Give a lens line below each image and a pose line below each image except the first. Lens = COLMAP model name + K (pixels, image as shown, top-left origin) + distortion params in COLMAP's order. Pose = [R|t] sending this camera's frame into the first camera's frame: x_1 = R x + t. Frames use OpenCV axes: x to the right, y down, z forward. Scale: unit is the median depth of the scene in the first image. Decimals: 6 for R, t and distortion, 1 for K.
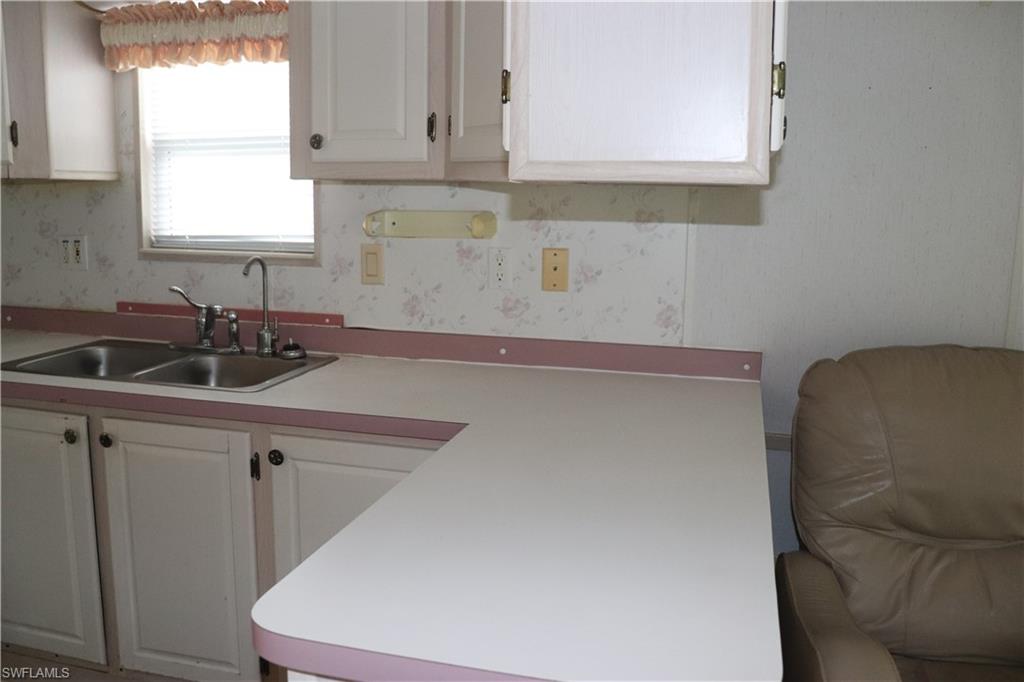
lens RADIAL K [[879.4, 0, 512.0], [0, 879.4, 341.0], [0, 0, 1]] dist [-0.188841, 0.224791]
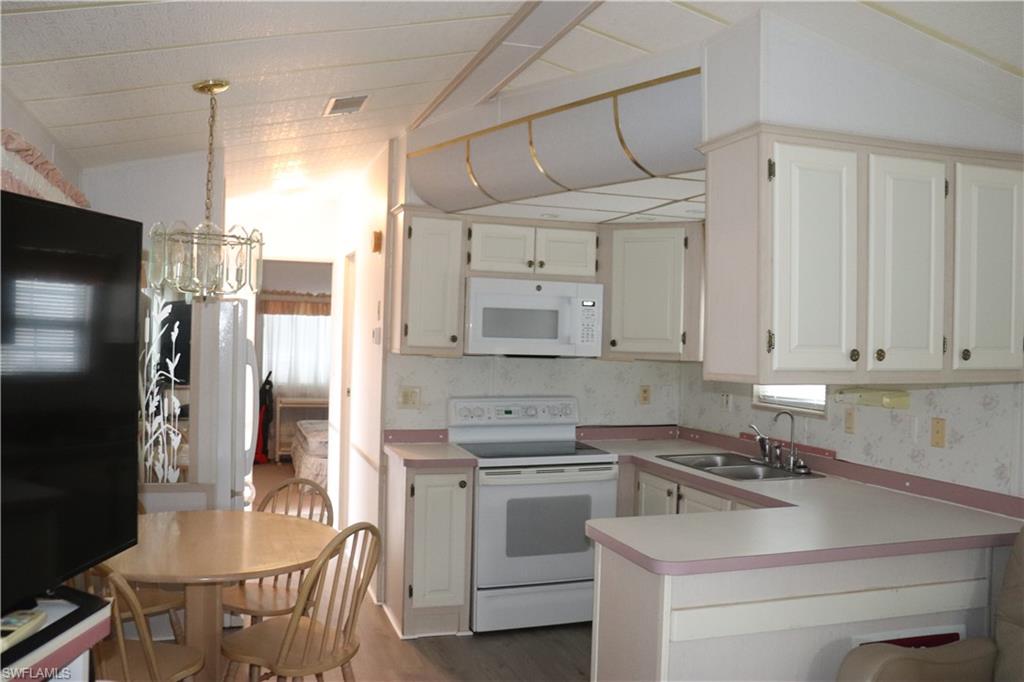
lens RADIAL K [[879.4, 0, 512.0], [0, 879.4, 341.0], [0, 0, 1]] dist [-0.188841, 0.224791]
pose [[0.549819, 0.001878, -0.835282, 0.812714], [-0.154246, 0.983028, -0.099321, 0.019540], [0.820919, 0.183447, 0.540777, -0.381631]]
